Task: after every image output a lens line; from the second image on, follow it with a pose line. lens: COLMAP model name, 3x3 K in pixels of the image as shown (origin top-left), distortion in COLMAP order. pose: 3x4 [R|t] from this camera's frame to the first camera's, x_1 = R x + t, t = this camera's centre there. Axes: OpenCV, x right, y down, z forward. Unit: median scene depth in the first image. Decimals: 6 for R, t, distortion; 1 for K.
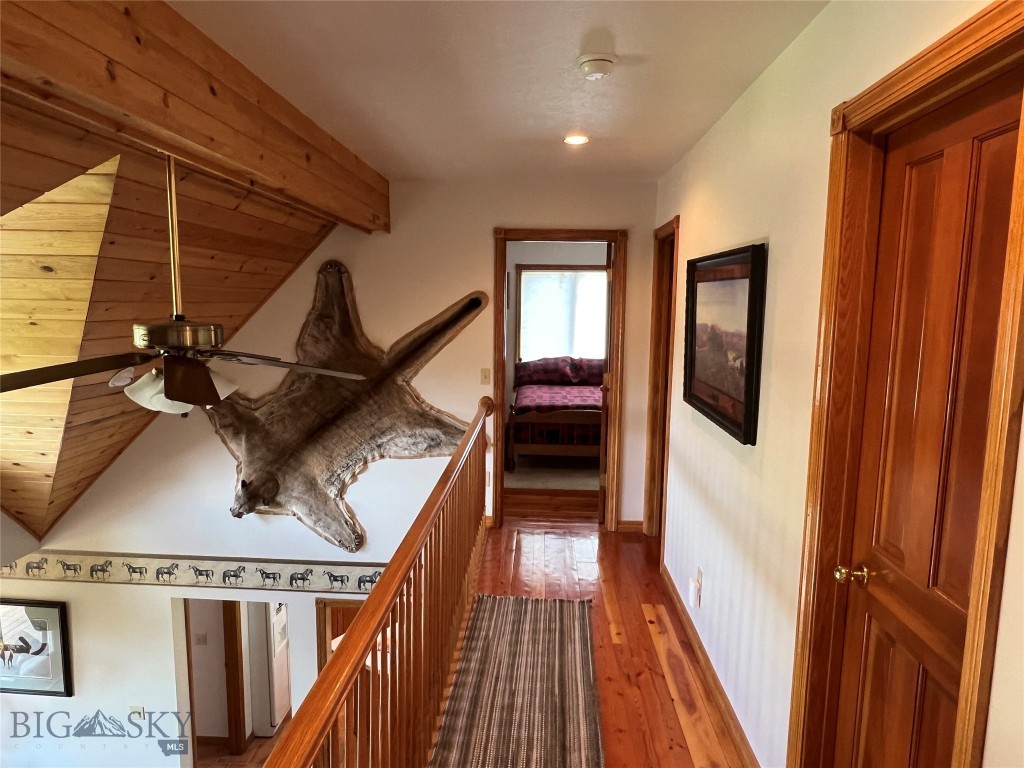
lens RADIAL K [[649.5, 0, 512.0], [0, 649.5, 384.0], [0, 0, 1]] dist [-0.003714, -0.001166]
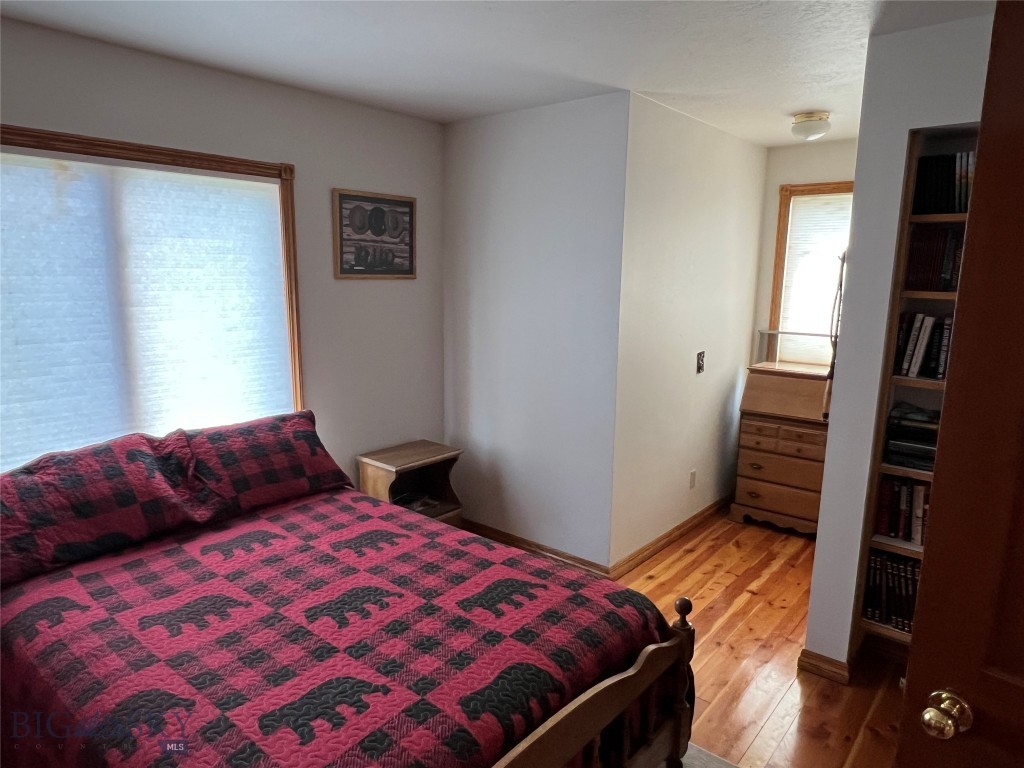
lens RADIAL K [[649.5, 0, 512.0], [0, 649.5, 384.0], [0, 0, 1]] dist [-0.003714, -0.001166]
pose [[0.594278, -0.146063, 0.790885, -0.052276], [0.088581, 0.989275, 0.116141, -0.089307], [-0.799367, 0.001037, 0.600843, 0.674317]]
